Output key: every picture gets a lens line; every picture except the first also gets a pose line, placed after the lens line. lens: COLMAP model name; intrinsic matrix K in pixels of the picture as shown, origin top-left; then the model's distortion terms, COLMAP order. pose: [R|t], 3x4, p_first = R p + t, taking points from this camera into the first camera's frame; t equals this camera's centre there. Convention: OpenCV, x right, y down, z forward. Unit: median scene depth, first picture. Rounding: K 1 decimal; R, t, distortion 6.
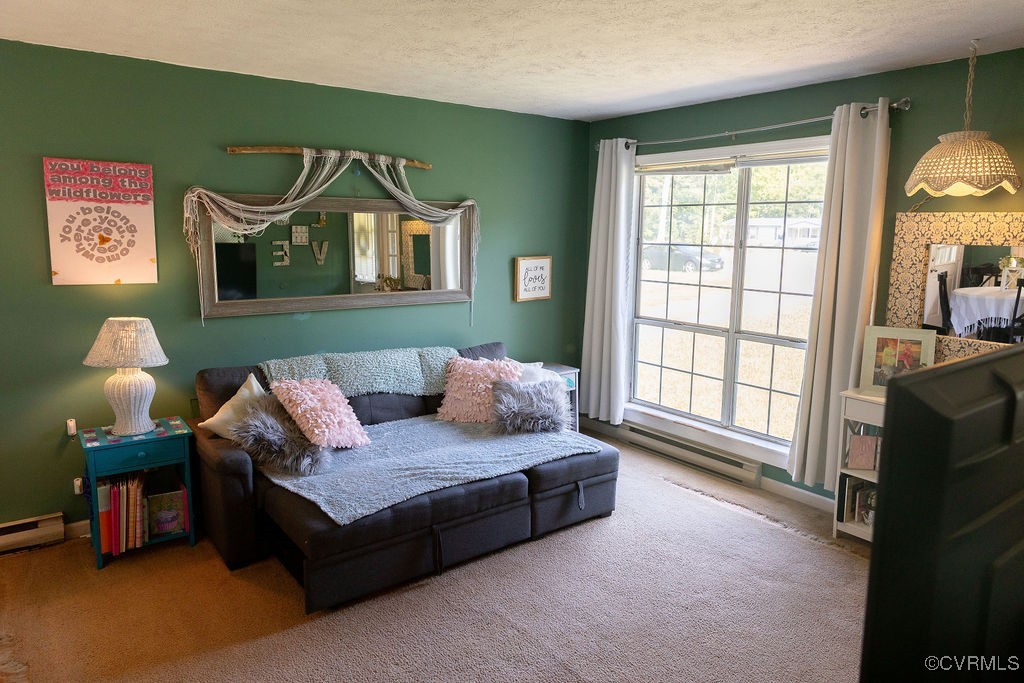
lens RADIAL K [[680.6, 0, 513.3], [0, 680.6, 339.1], [0, 0, 1]] dist [0.009261, 0.000376]
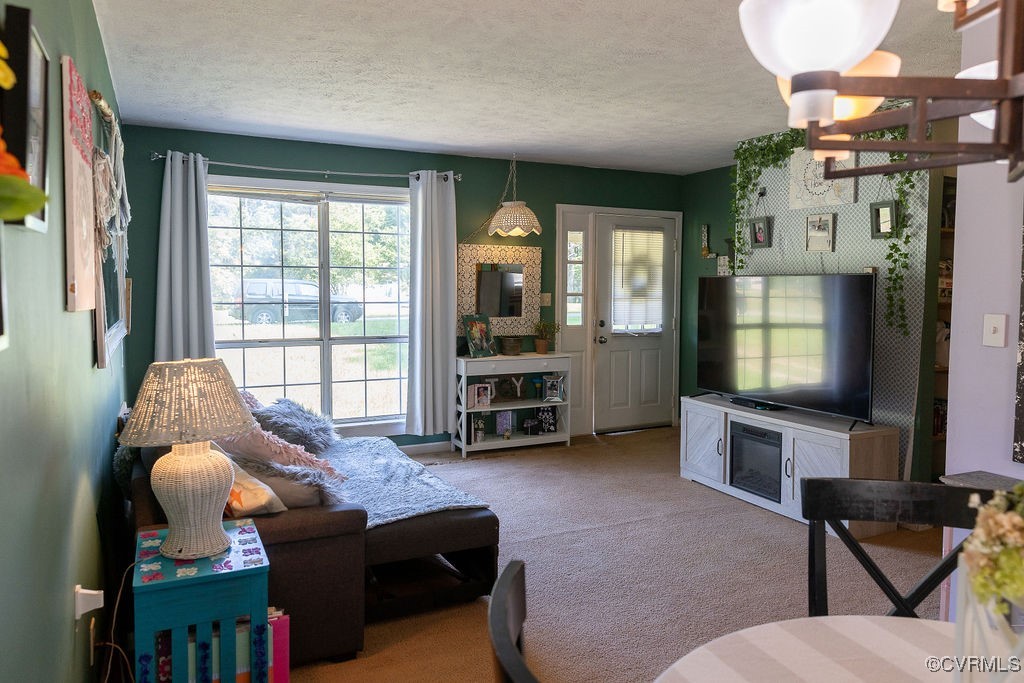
lens RADIAL K [[725.0, 0, 514.8], [0, 725.0, 337.4], [0, 0, 1]] dist [0.055755, 0.001195]
pose [[0.173405, -0.078410, 0.981724, -0.960474], [0.157017, 0.986276, 0.051039, -0.030390], [-0.972253, 0.145297, 0.183337, 0.510547]]
